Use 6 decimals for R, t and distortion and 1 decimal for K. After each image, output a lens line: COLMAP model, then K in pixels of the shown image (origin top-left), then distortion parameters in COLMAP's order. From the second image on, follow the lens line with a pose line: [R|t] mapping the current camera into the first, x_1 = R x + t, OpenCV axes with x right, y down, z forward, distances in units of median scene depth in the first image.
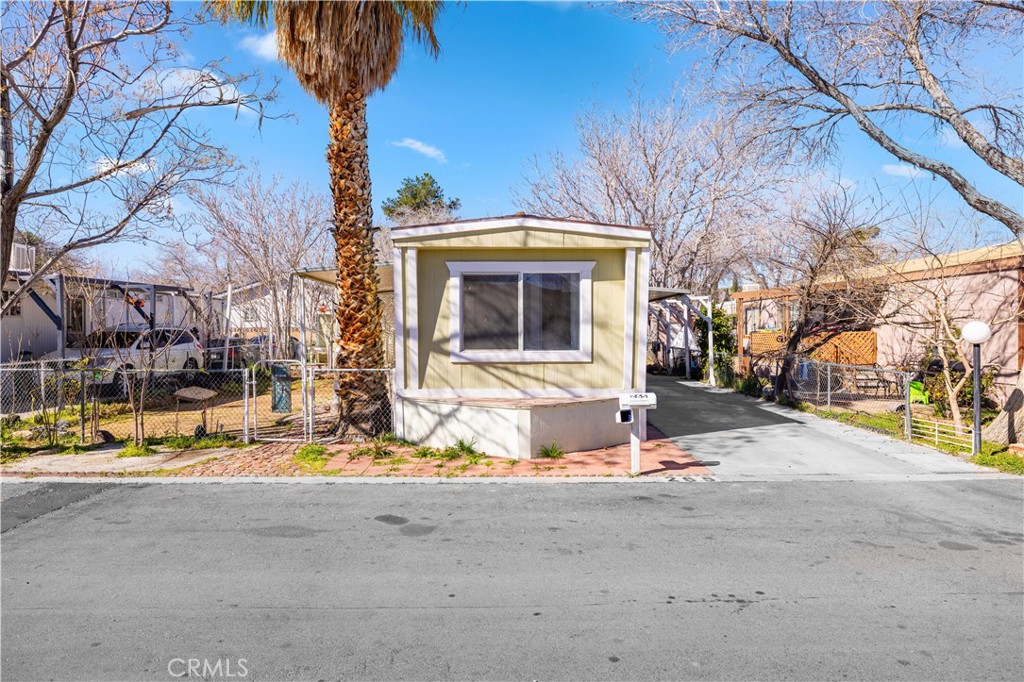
lens RADIAL K [[614.7, 0, 512.9], [0, 614.7, 337.4], [0, 0, 1]] dist [-0.018191, 0.009951]
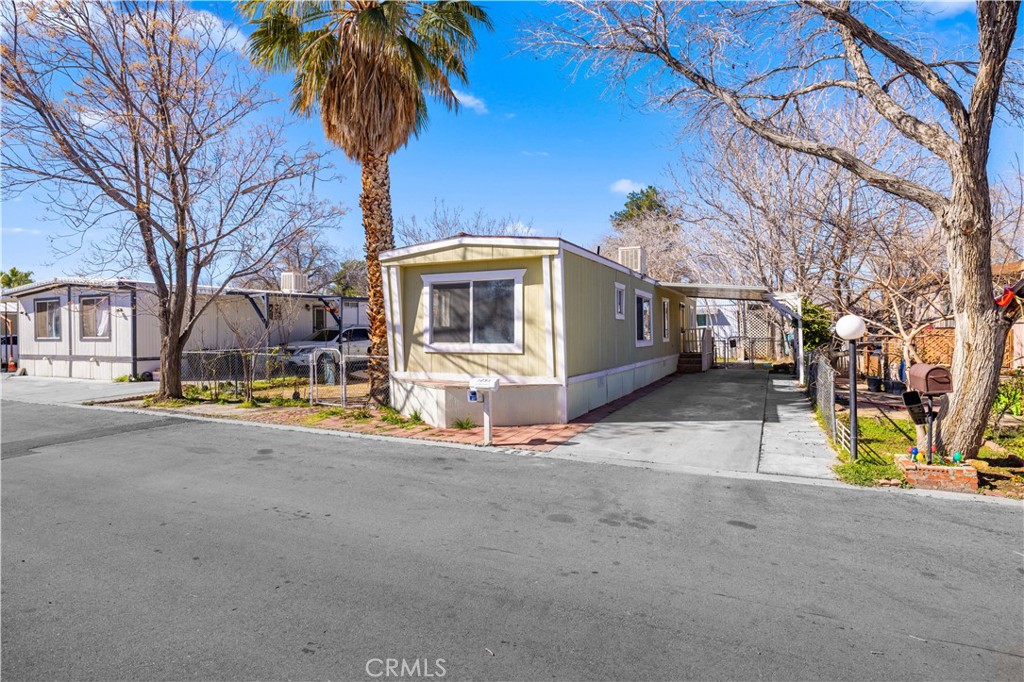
lens RADIAL K [[555.0, 0, 512.1], [0, 555.0, 334.9], [0, 0, 1]] dist [-0.002607, -0.001722]
pose [[0.892598, 0.002011, -0.450850, 0.597652], [-0.002883, 0.999995, -0.001247, 0.005914], [0.450845, 0.002413, 0.892599, 0.033416]]
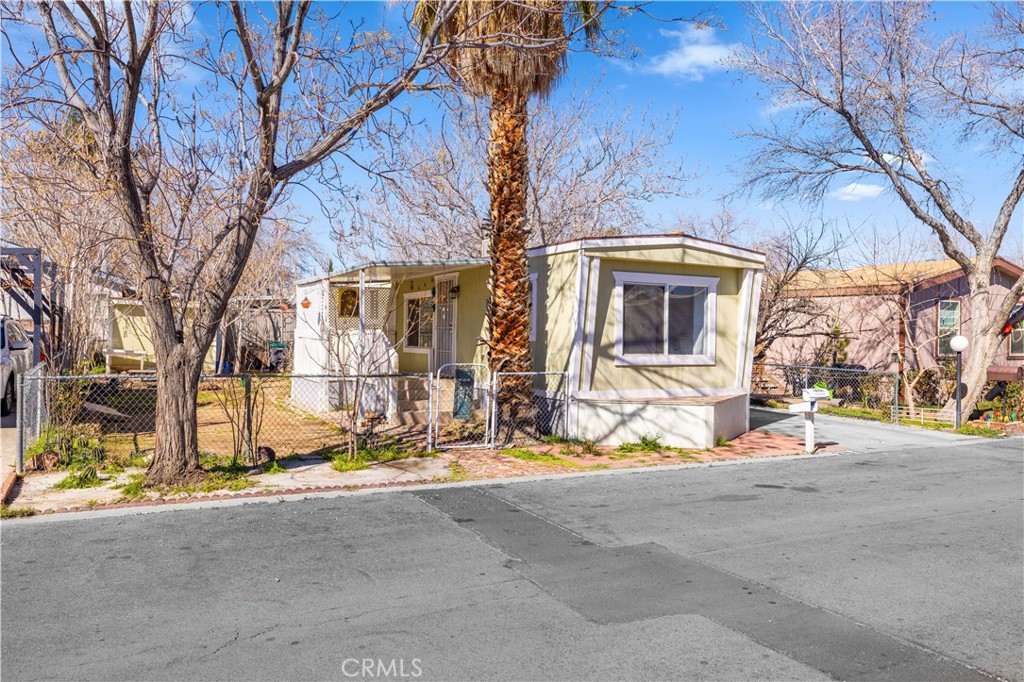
lens RADIAL K [[772.5, 0, 509.9], [0, 772.5, 335.1], [0, 0, 1]] dist [-0.023784, -0.005004]
pose [[0.892591, 0.016538, 0.450564, -0.869388], [-0.014716, 0.999863, -0.007546, -0.000039], [-0.450628, 0.000105, 0.892712, -0.113462]]
